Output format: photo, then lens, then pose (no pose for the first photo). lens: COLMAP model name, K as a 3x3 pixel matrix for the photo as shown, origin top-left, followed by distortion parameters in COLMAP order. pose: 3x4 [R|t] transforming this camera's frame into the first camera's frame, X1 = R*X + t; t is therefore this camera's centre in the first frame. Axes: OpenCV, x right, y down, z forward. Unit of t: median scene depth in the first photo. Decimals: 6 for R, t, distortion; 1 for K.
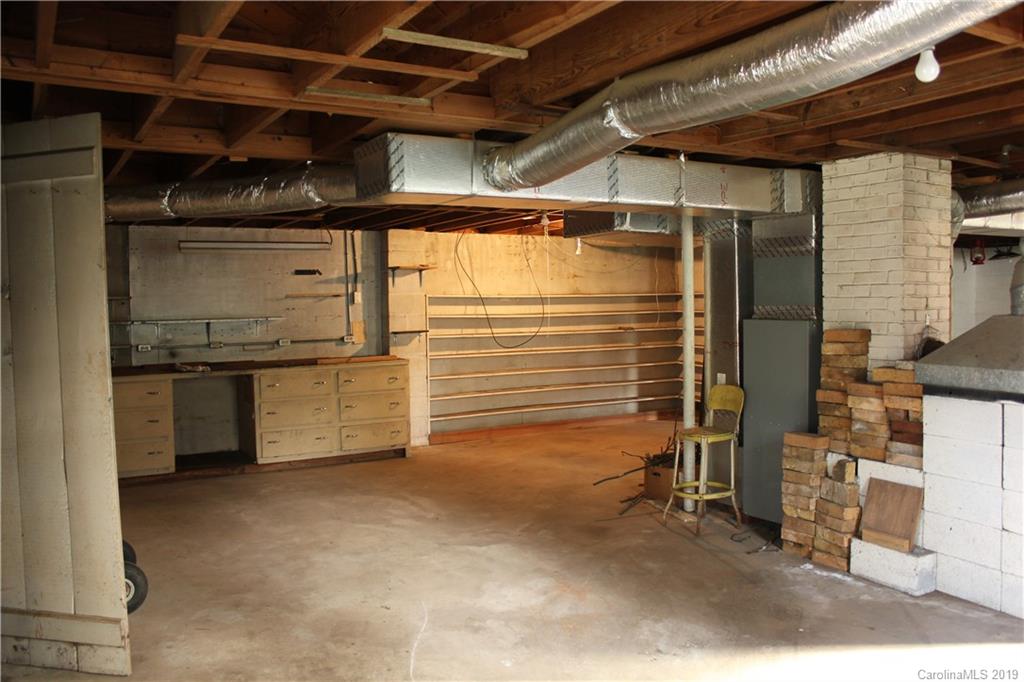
lens RADIAL K [[842.0, 0, 511.0], [0, 842.0, 342.0], [0, 0, 1]] dist [-0.155205, 0.117710]
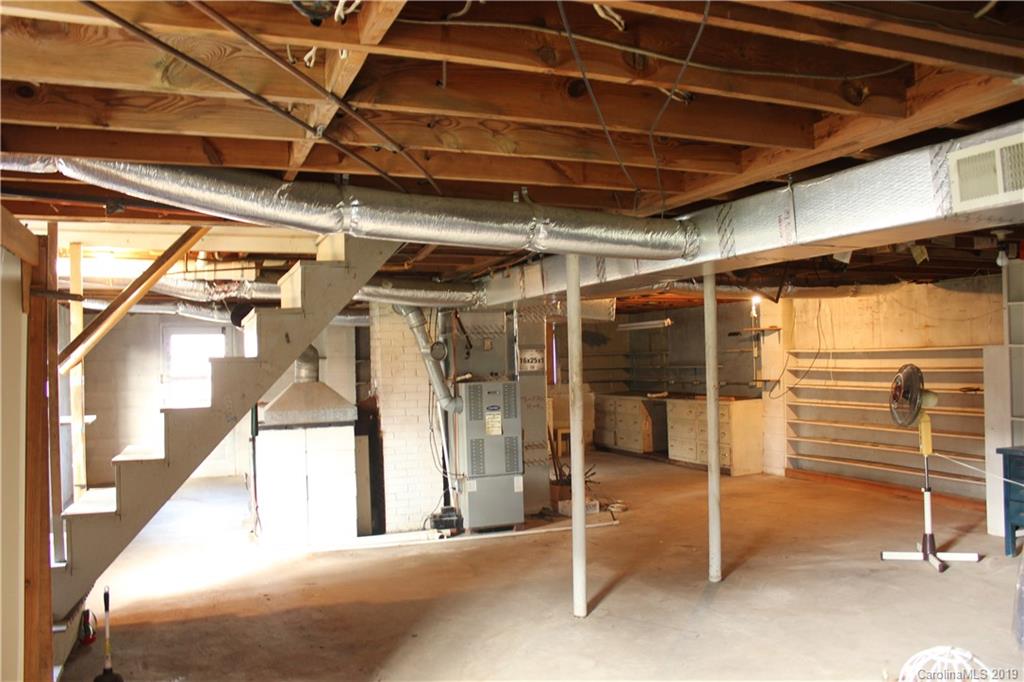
lens RADIAL K [[842.0, 0, 512.7], [0, 842.0, 339.4], [0, 0, 1]] dist [-0.155205, 0.117710]
pose [[-0.170308, -0.005870, -0.985373, 0.932545], [-0.028095, 0.999605, -0.001099, -0.049041], [0.984990, 0.027497, -0.170405, 0.682303]]
